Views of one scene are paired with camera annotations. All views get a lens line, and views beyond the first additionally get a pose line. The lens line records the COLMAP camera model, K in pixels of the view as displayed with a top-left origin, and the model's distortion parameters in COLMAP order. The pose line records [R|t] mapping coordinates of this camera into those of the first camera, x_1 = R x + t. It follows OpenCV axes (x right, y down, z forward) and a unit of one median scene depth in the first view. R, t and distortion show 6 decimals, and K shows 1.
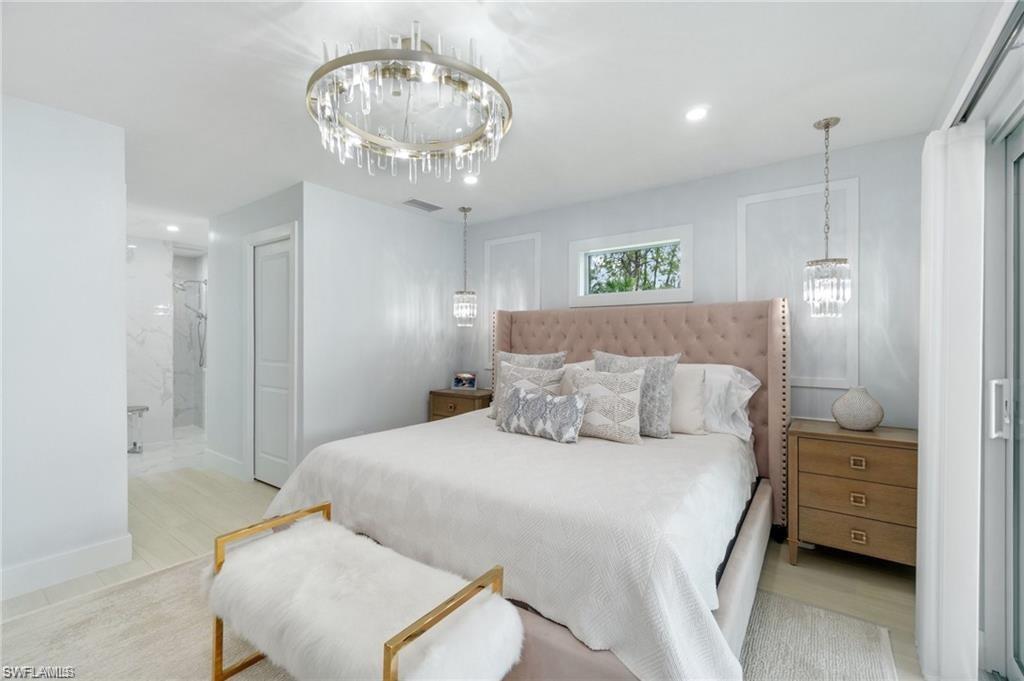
lens RADIAL K [[445.2, 0, 510.7], [0, 445.2, 342.4], [0, 0, 1]] dist [-0.002838, 0.000170]
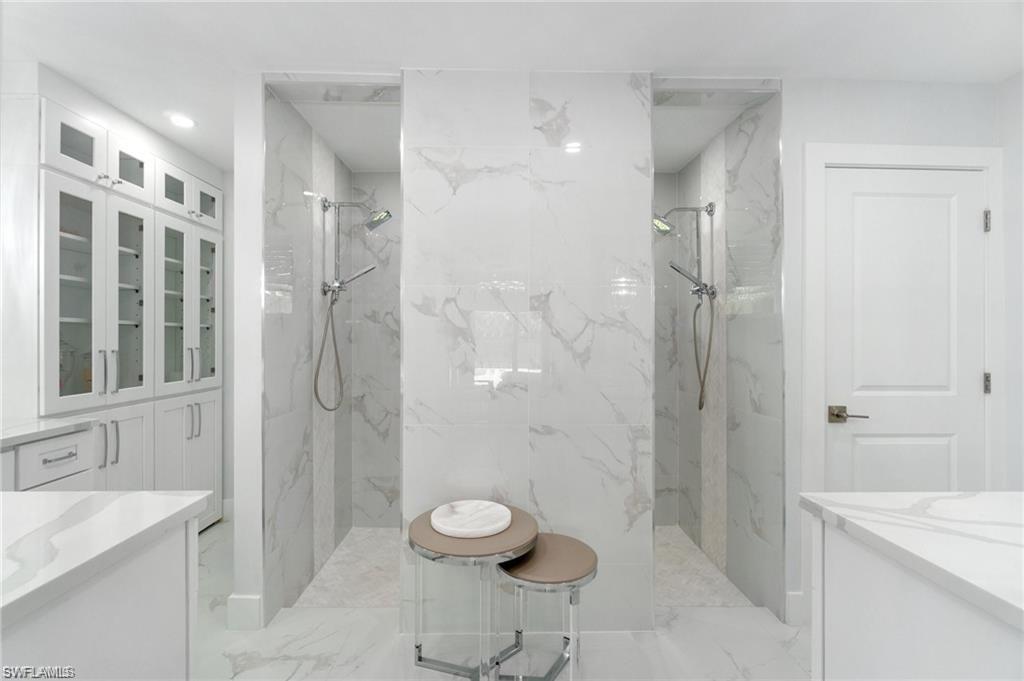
lens RADIAL K [[445.2, 0, 489.7], [0, 445.2, 344.5], [0, 0, 1]] dist [-0.002838, 0.000170]
pose [[0.588014, 0.006706, -0.808823, -0.475675], [-0.003143, 0.999977, 0.006006, -0.008925], [0.808844, -0.000990, 0.588022, 0.591742]]
